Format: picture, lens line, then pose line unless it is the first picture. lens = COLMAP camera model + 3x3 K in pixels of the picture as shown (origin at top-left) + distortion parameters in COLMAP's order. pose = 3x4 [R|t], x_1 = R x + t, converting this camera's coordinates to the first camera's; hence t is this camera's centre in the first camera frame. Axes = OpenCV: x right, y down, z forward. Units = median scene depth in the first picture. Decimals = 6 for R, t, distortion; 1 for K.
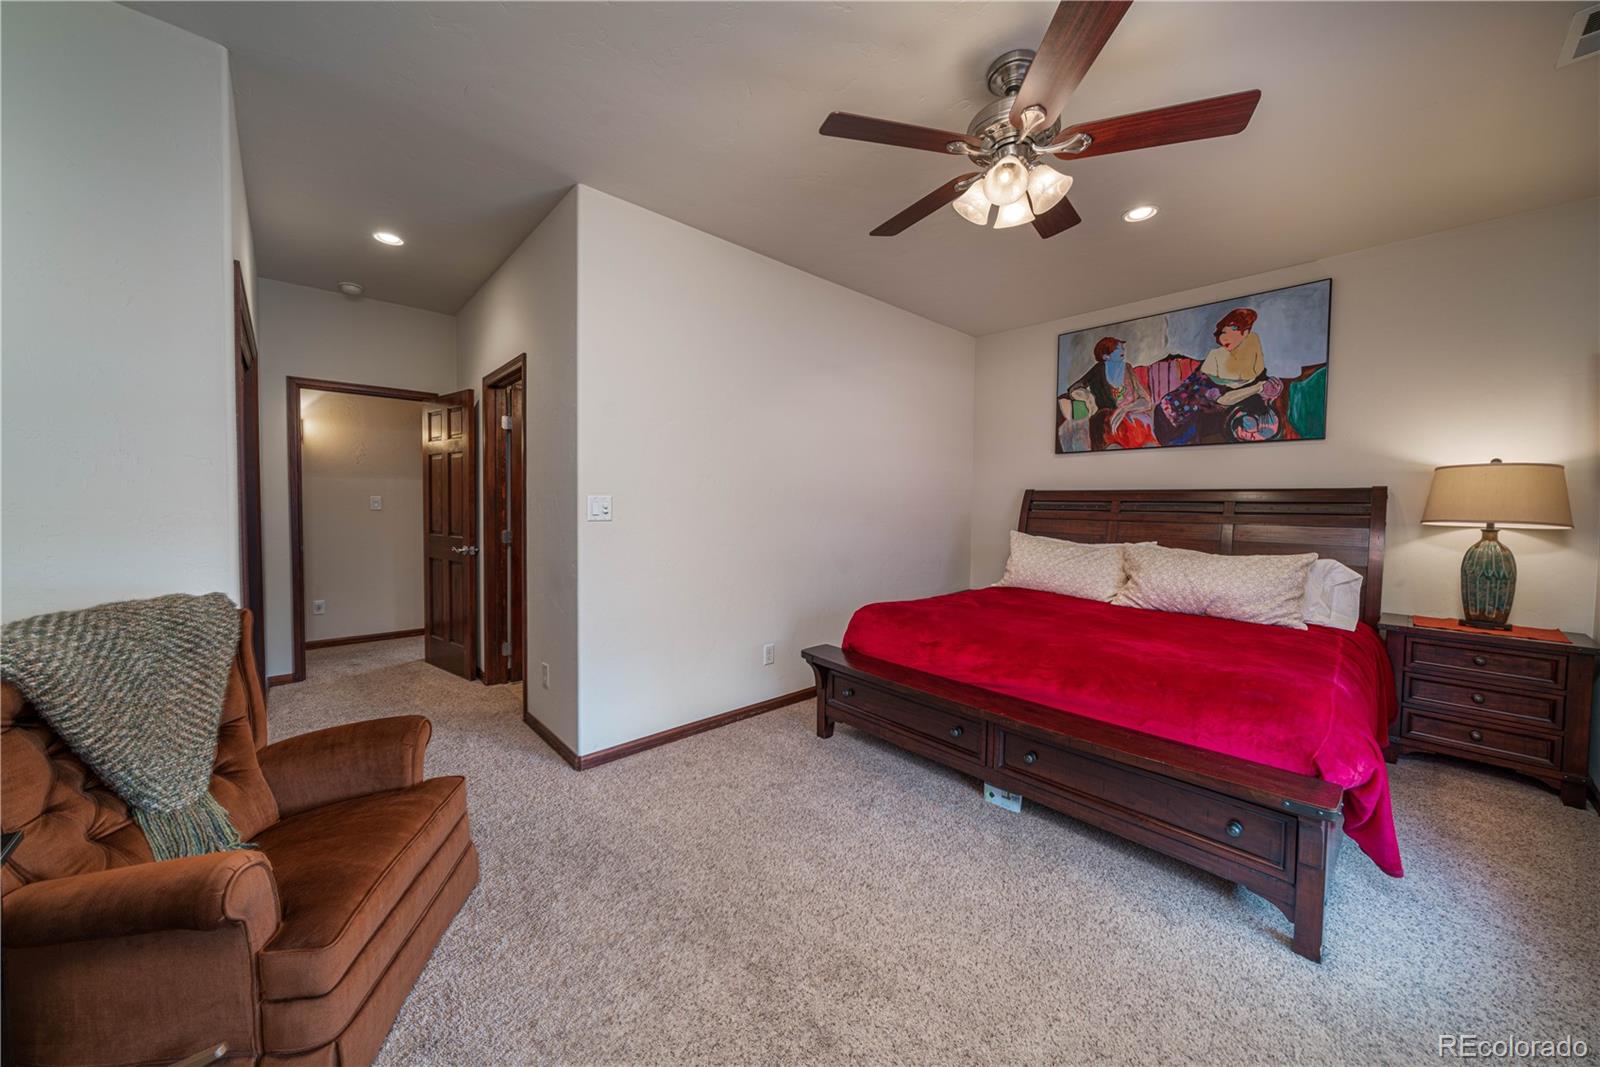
lens RADIAL K [[555.3, 0, 790.3], [0, 555.3, 532.1], [0, 0, 1]] dist [-0.002613, 0.000551]
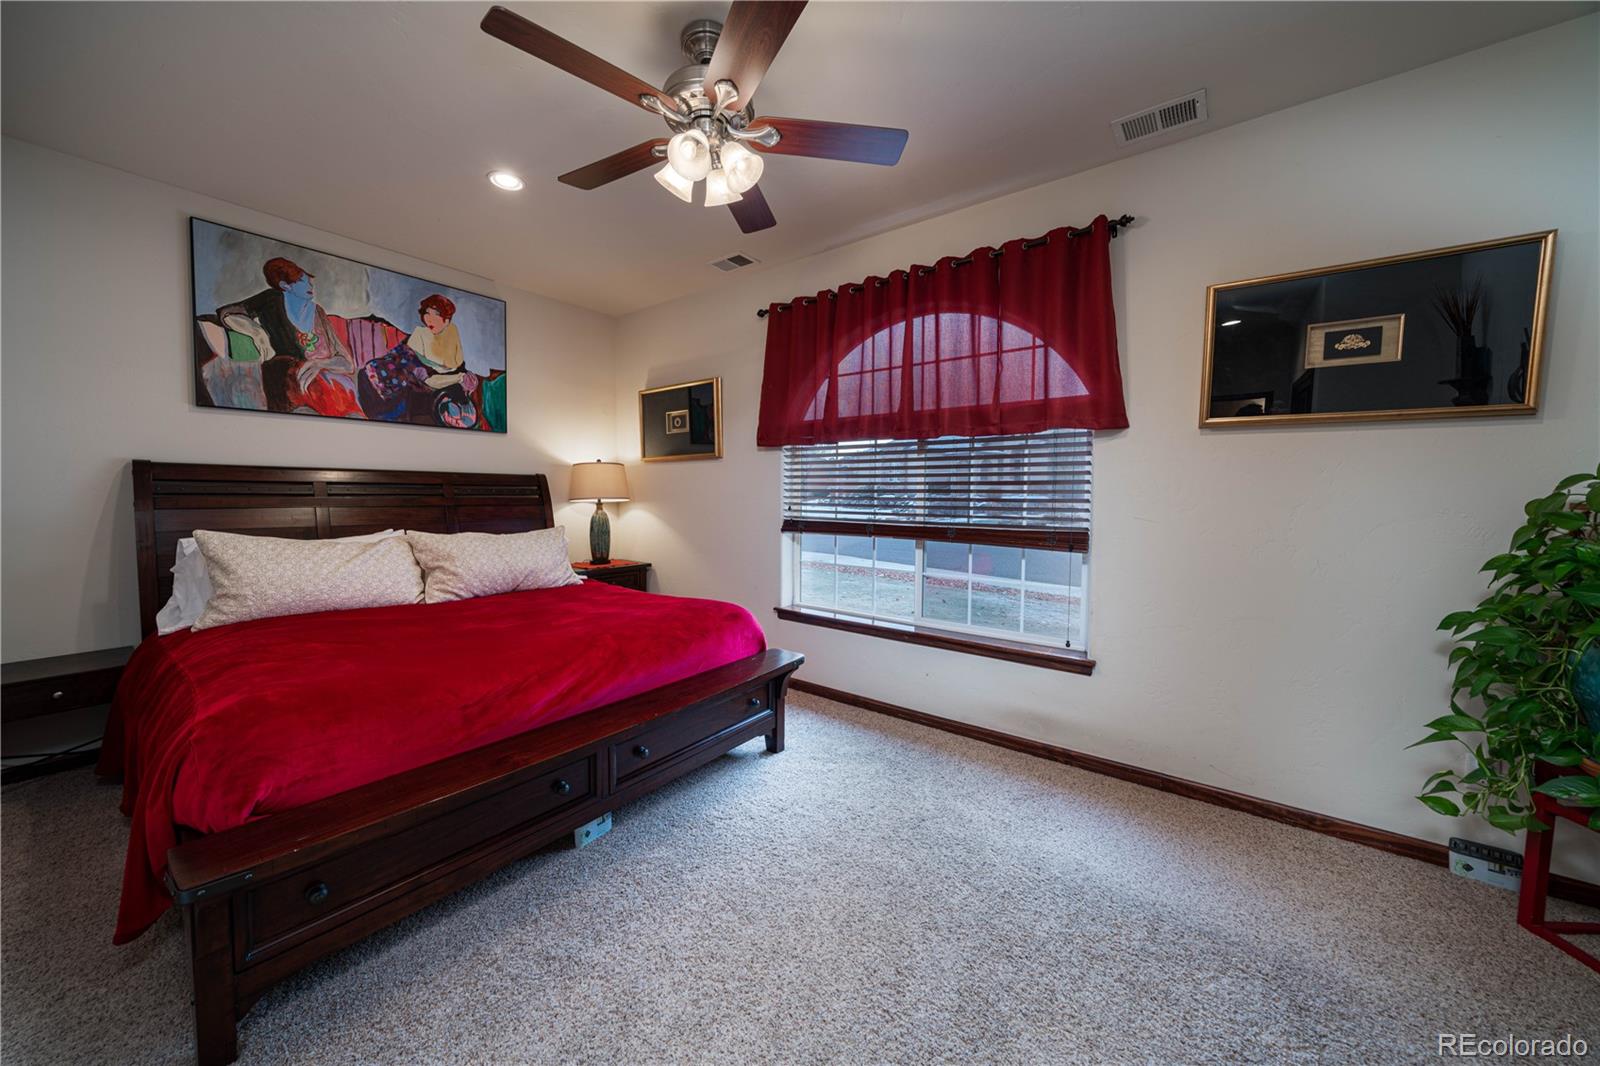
lens RADIAL K [[555.3, 0, 787.4], [0, 555.3, 525.6], [0, 0, 1]] dist [-0.002613, 0.000551]
pose [[-0.167014, -0.069273, 0.983518, -0.320800], [0.042526, 0.996094, 0.077380, -0.030324], [-0.985037, 0.054749, -0.163416, 0.538857]]
